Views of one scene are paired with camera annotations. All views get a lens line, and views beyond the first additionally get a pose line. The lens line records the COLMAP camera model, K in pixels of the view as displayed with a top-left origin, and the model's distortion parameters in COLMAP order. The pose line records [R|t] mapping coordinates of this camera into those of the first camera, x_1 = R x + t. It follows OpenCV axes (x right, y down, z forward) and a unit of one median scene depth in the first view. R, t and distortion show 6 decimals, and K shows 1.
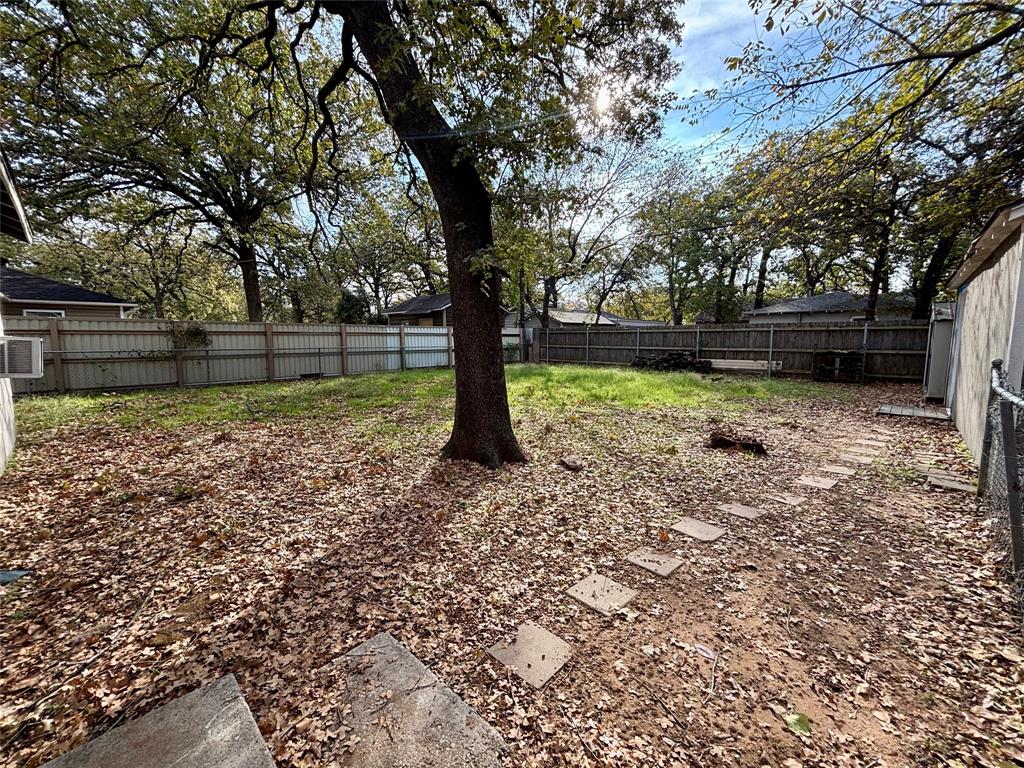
lens RADIAL K [[412.3, 0, 512.0], [0, 412.3, 381.9], [0, 0, 1]] dist [0.002132, 0.000085]
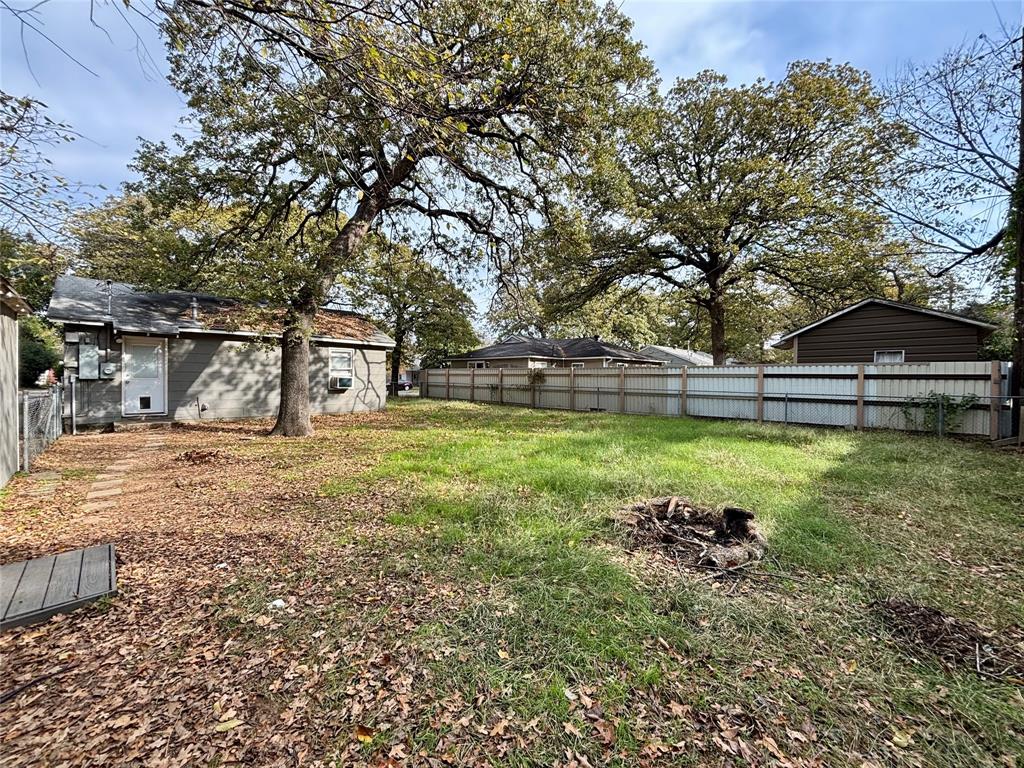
lens RADIAL K [[412.3, 0, 511.7], [0, 412.3, 385.2], [0, 0, 1]] dist [0.002132, 0.000085]
pose [[-0.017351, 0.020182, -0.999646, 0.618212], [-0.121054, 0.992399, 0.022137, -0.071444], [0.992494, 0.121396, -0.014776, 0.661993]]
